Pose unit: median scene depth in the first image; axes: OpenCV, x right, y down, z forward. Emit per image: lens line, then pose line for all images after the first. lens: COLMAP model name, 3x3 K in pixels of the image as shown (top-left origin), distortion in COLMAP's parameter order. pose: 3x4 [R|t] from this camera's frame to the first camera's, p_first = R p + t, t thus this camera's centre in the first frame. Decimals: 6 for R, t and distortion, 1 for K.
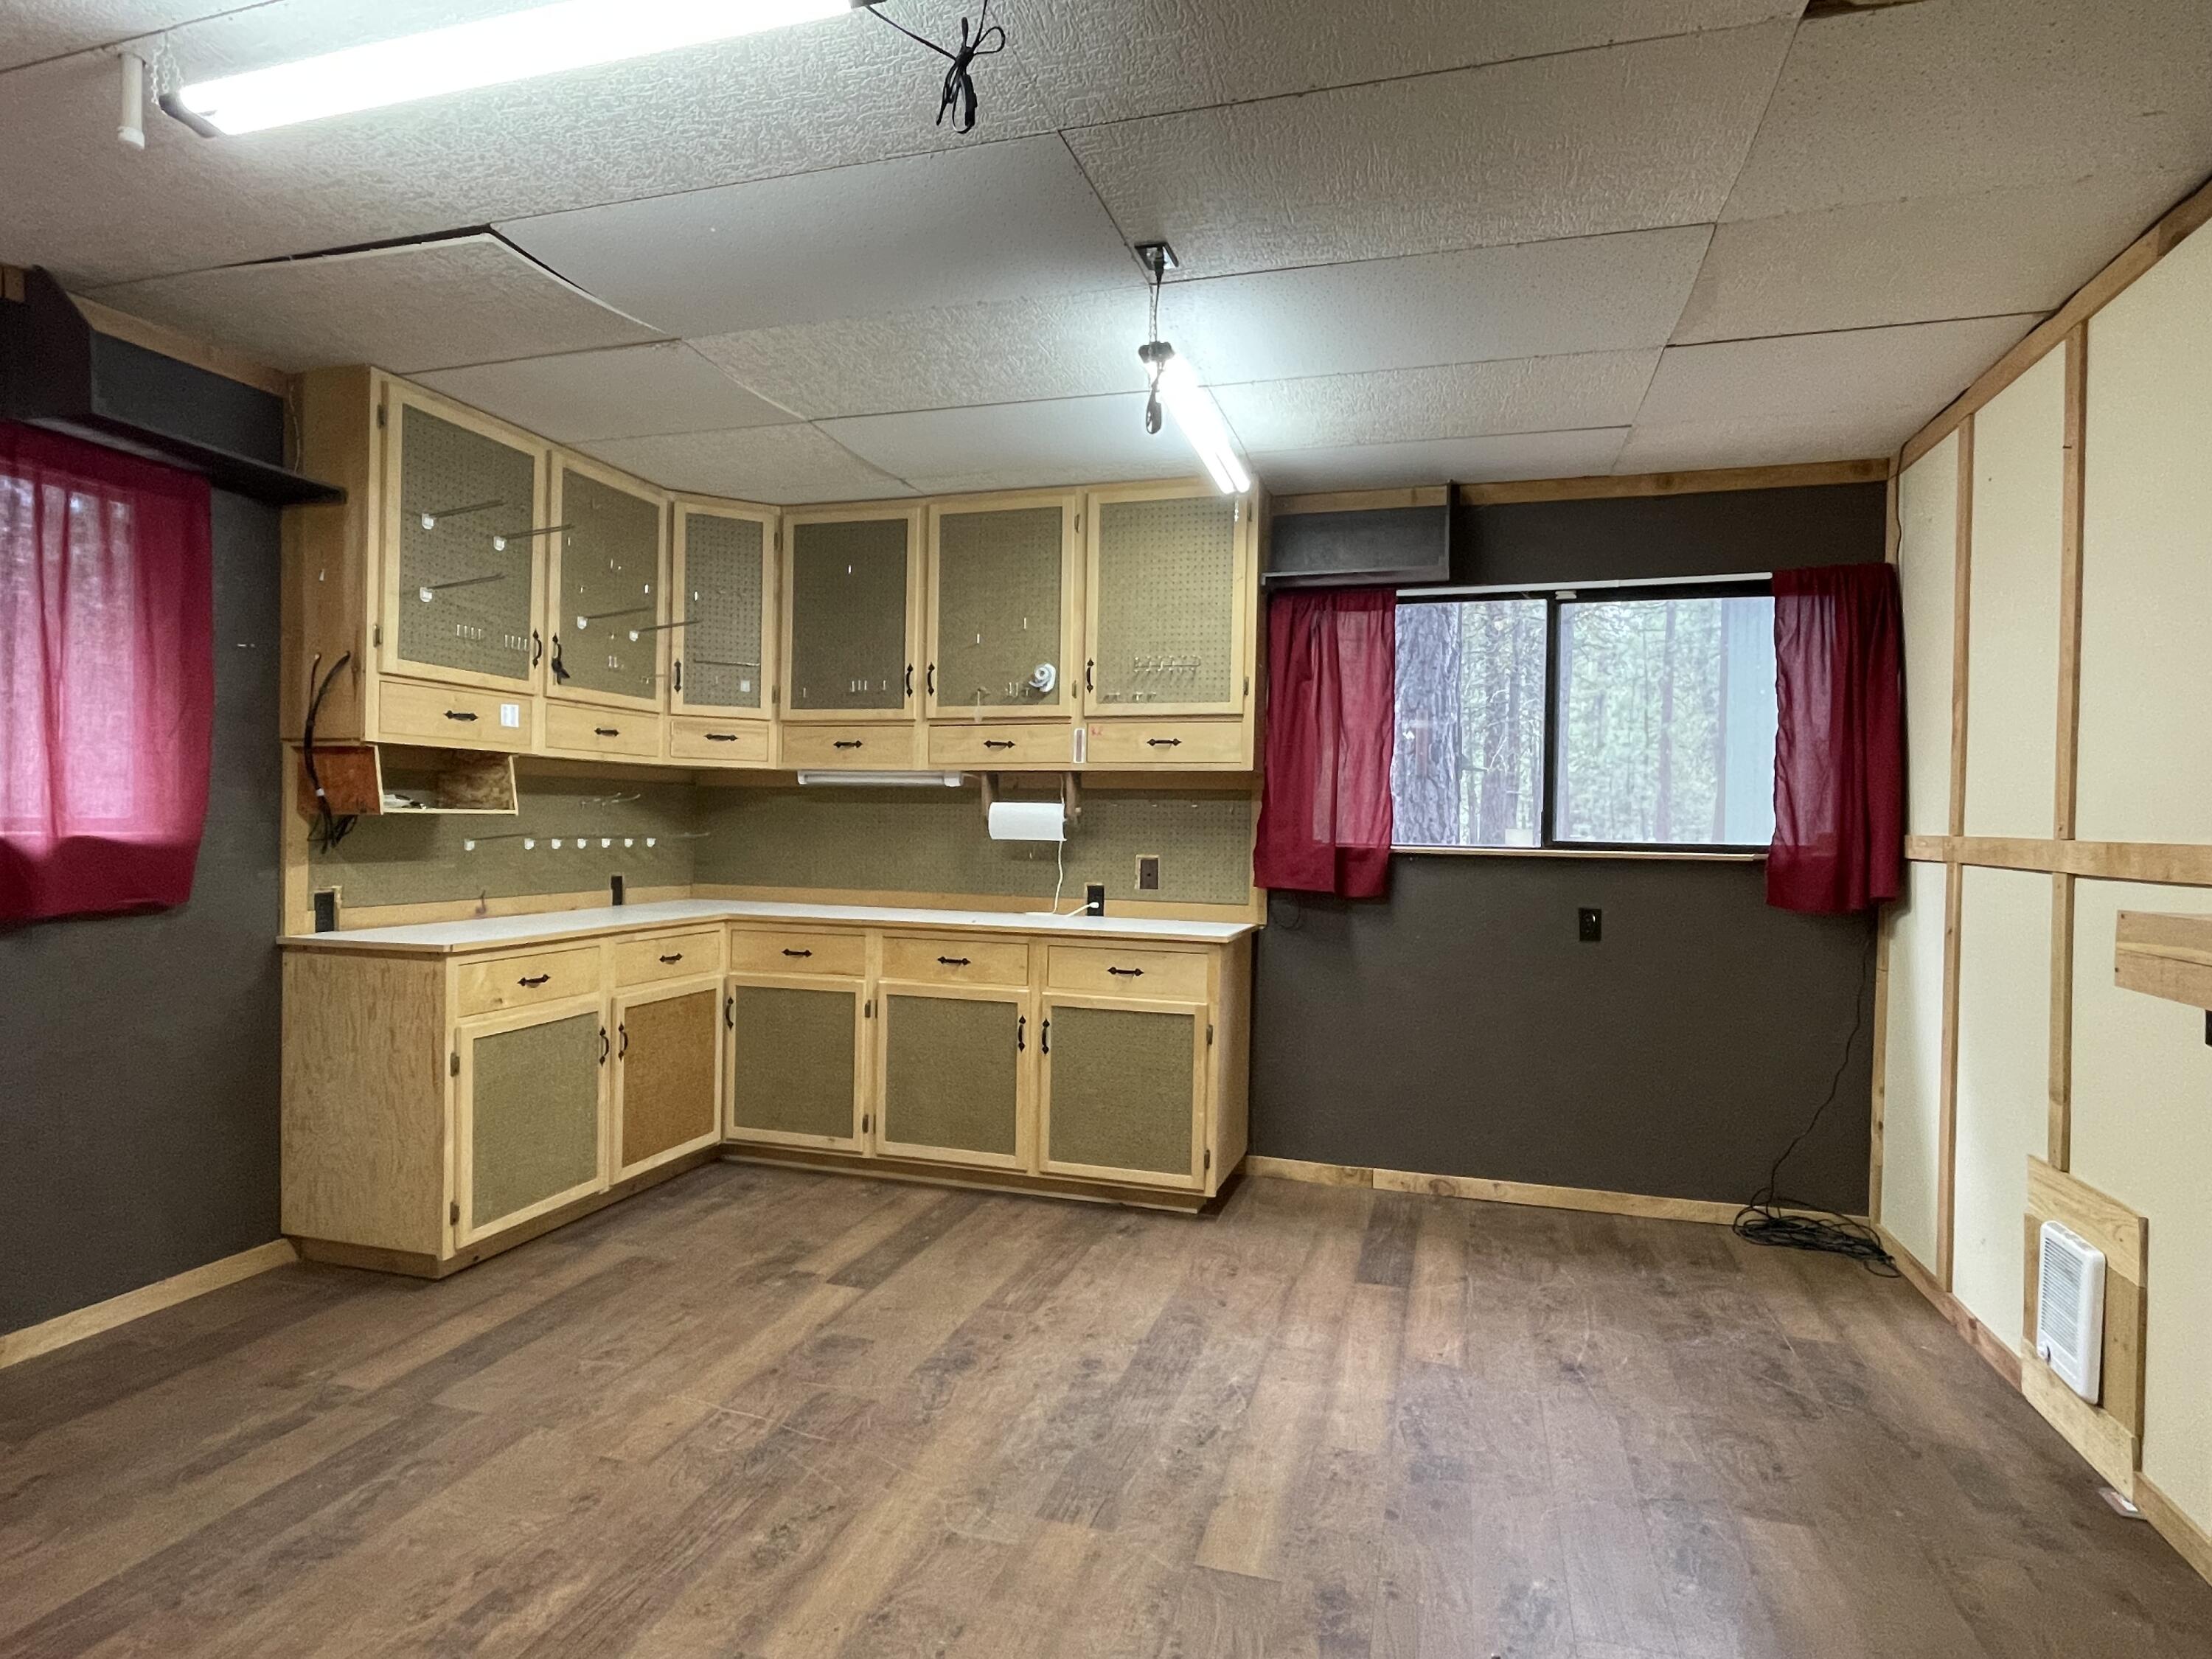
lens RADIAL K [[1185.1, 0, 1108.0], [0, 1185.1, 829.2], [0, 0, 1]] dist [0.001634, 0.000844]
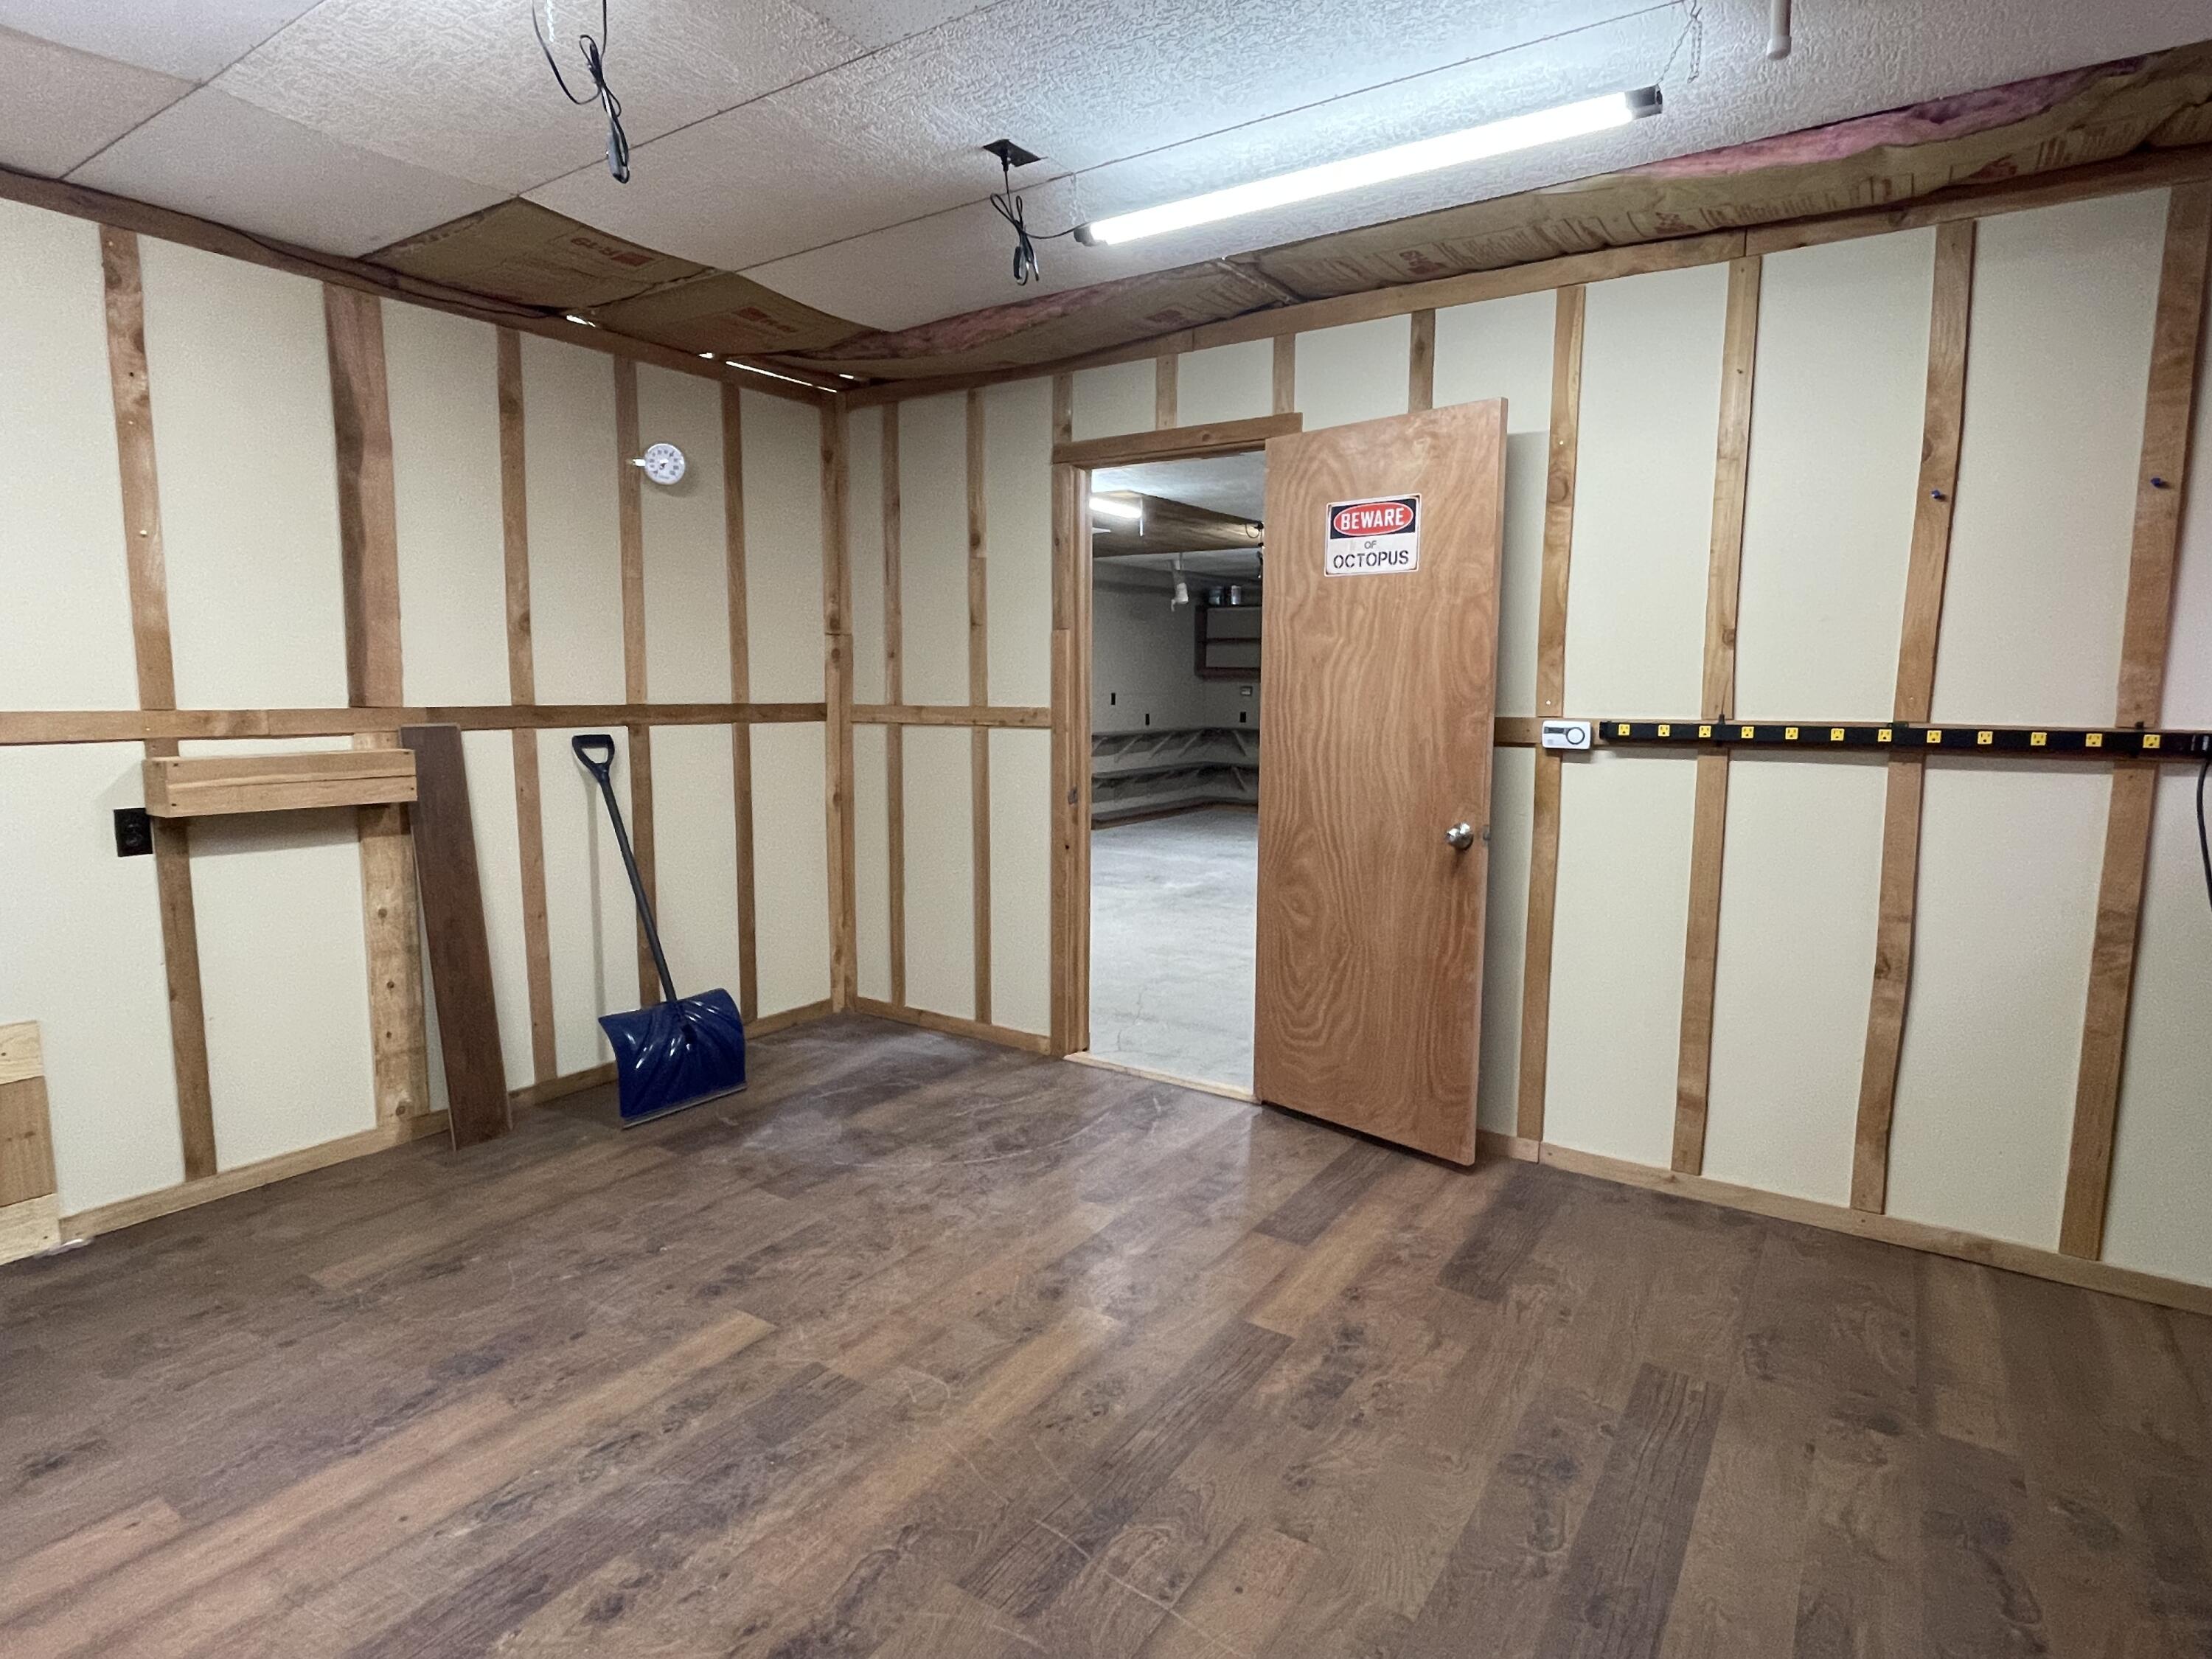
lens RADIAL K [[1185.1, 0, 1108.0], [0, 1185.1, 829.2], [0, 0, 1]] dist [0.001634, 0.000844]
pose [[-0.954827, -0.061013, 0.290831, -0.533452], [-0.021993, 0.990520, 0.135594, -0.057704], [-0.296347, 0.123072, -0.947118, 1.846944]]
